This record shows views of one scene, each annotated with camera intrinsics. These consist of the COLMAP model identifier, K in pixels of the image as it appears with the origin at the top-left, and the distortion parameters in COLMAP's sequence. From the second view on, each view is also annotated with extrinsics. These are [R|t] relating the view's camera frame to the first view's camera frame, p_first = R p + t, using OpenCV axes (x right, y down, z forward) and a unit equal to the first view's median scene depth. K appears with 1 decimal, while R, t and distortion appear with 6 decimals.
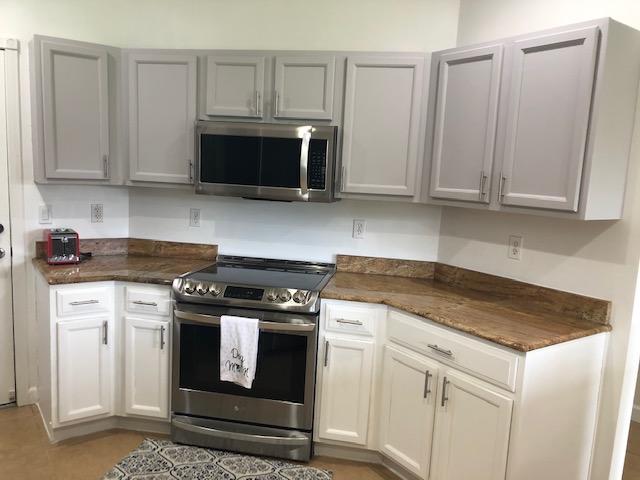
lens RADIAL K [[519.8, 0, 320.0], [0, 519.8, 240.0], [0, 0, 1]] dist [0.001870, -0.009723]
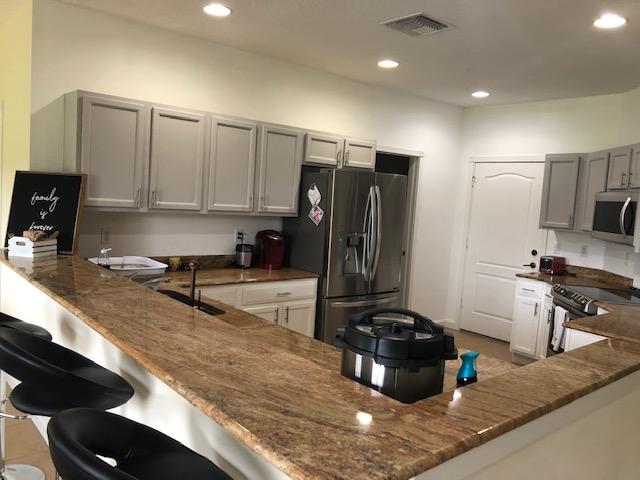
lens RADIAL K [[519.8, 0, 320.0], [0, 519.8, 240.0], [0, 0, 1]] dist [0.001870, -0.009723]
pose [[0.097402, 0.044815, -0.994236, 1.157793], [-0.192982, 0.980876, 0.025307, 0.034406], [0.976356, 0.189404, 0.104188, 0.021616]]
